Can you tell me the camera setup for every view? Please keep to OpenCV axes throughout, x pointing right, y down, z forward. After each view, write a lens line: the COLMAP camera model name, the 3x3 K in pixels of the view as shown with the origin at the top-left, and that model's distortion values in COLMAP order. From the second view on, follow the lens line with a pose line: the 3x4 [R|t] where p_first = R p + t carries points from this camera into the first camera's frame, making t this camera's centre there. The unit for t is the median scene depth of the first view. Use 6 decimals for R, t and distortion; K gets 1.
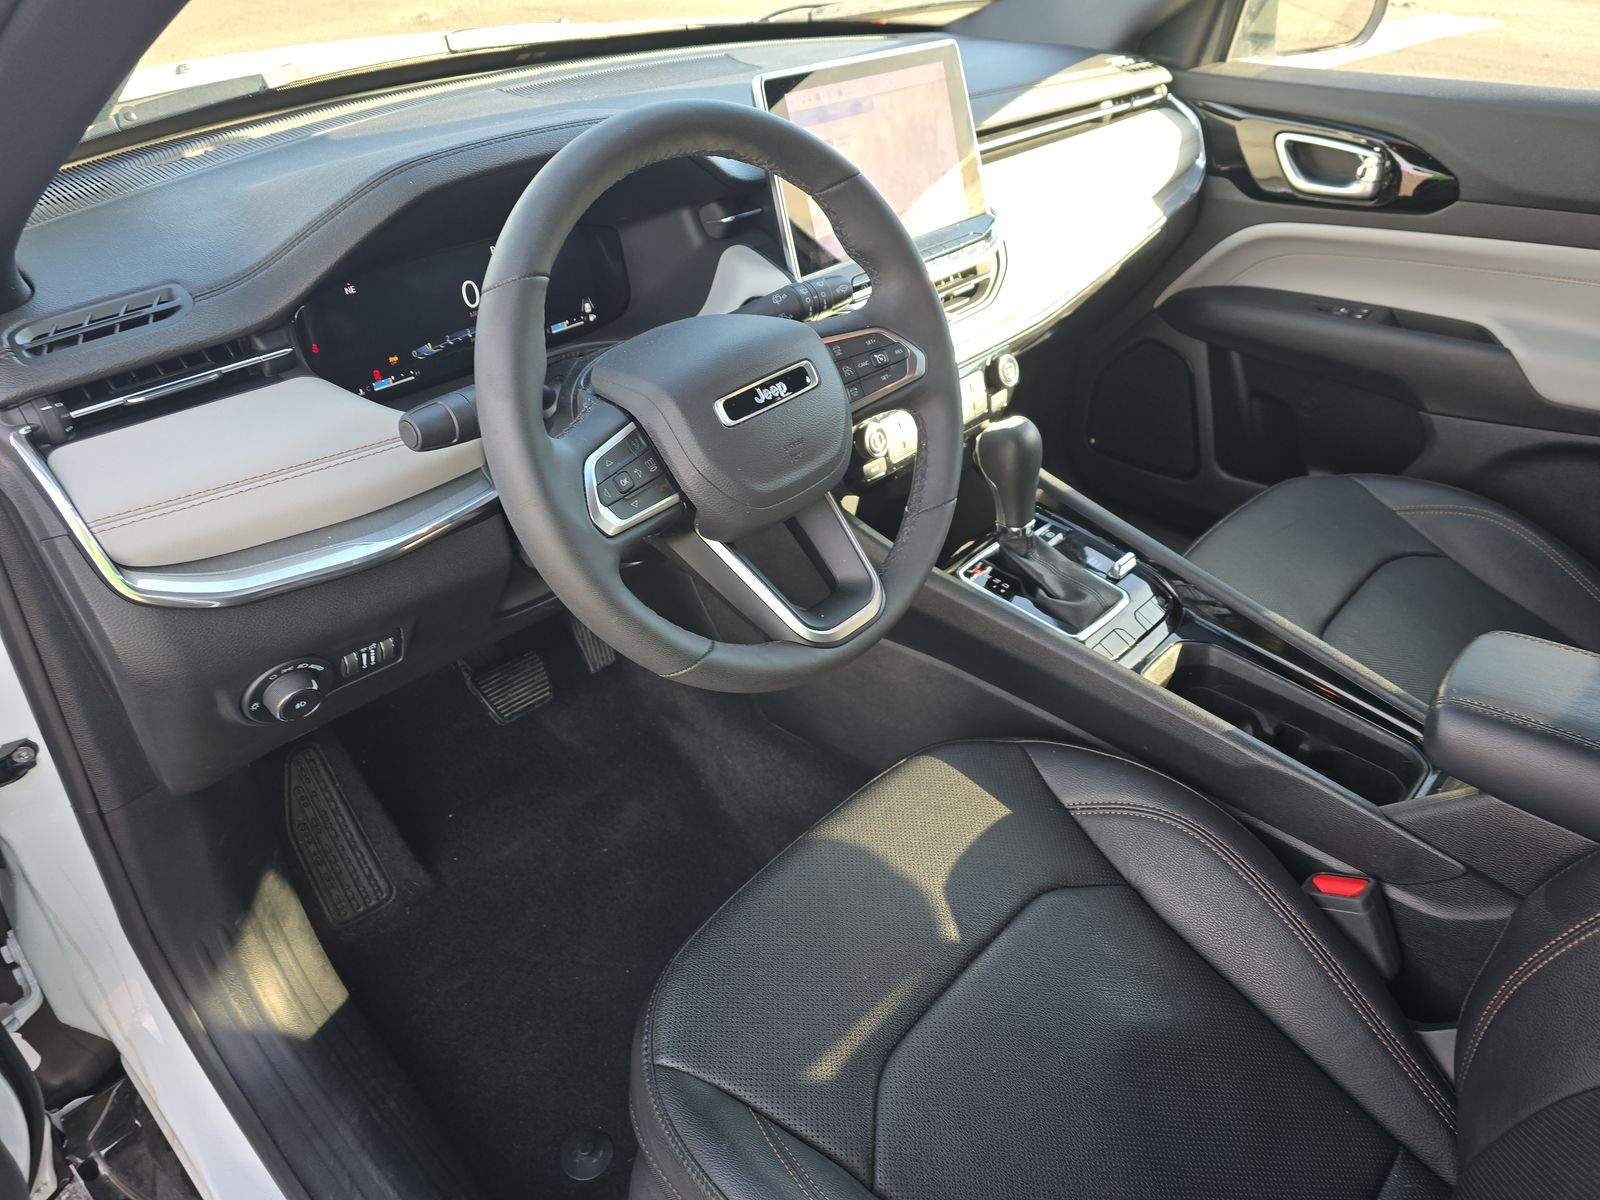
lens RADIAL K [[1076.5, 0, 791.6], [0, 1076.5, 601.4], [0, 0, 1]] dist [0.056551, -0.050547]
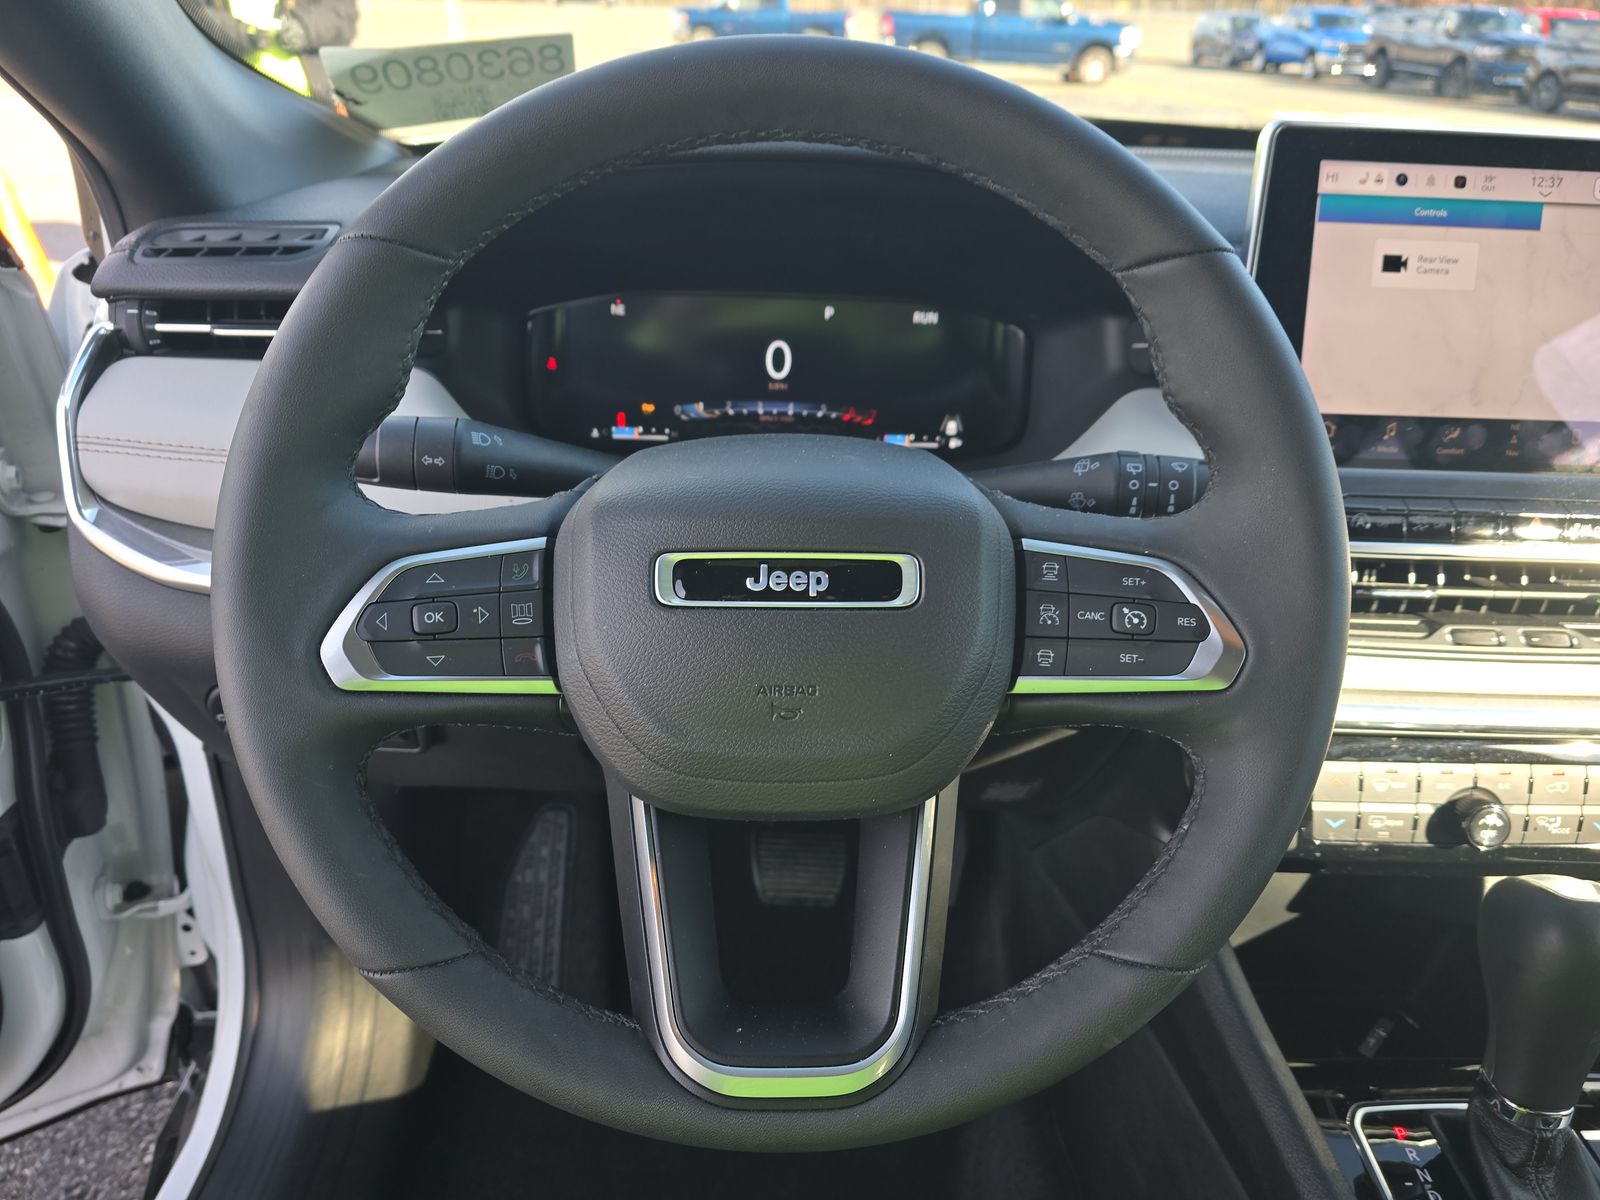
lens RADIAL K [[1096.1, 0, 800.0], [0, 1096.1, 600.0], [0, 0, 1]] dist [-0.001332, -0.002926]
pose [[0.702348, 0.350618, -0.619495, 0.218117], [-0.439809, 0.898040, 0.009636, -0.136414], [0.559709, 0.265692, 0.784942, 0.423428]]
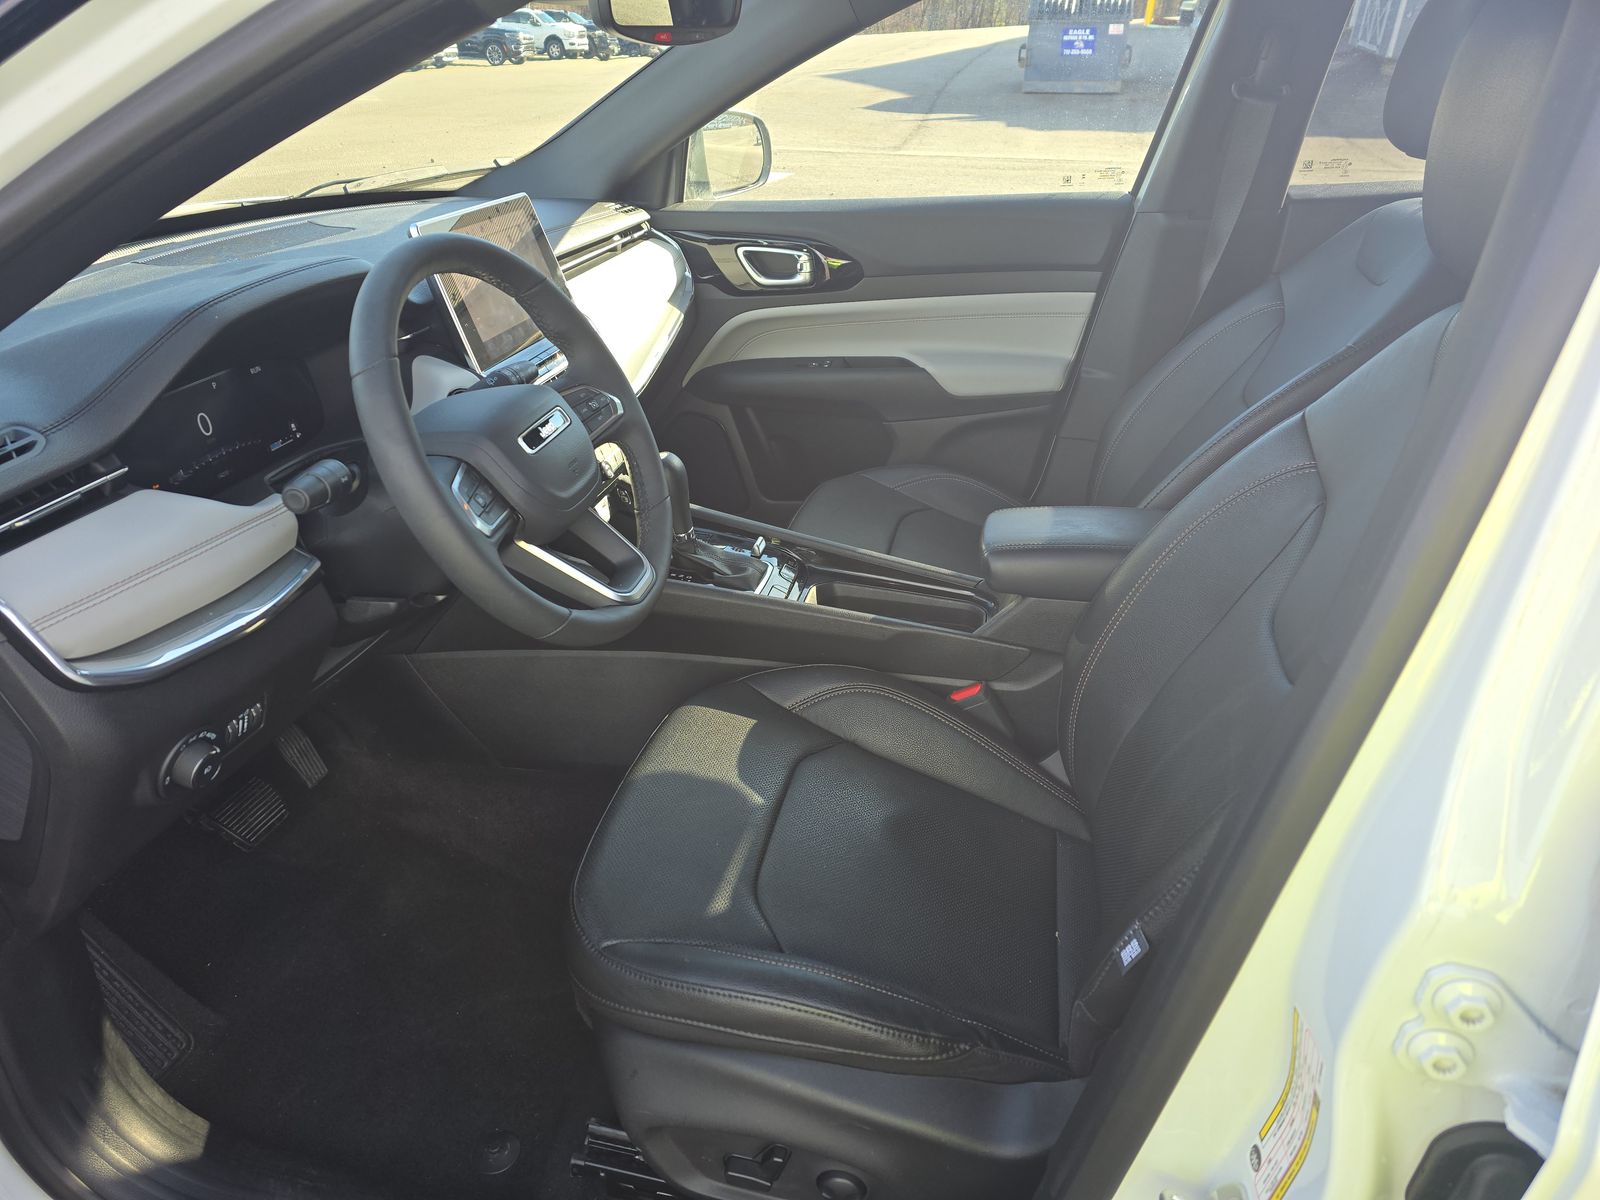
lens RADIAL K [[1061.9, 0, 778.7], [0, 1061.9, 601.1], [0, 0, 1]] dist [0.094909, -0.086468]
pose [[0.865338, -0.242799, 0.438451, -0.291140], [0.298214, 0.952543, -0.061077, 0.129626], [-0.402814, 0.183605, 0.896678, -0.206669]]
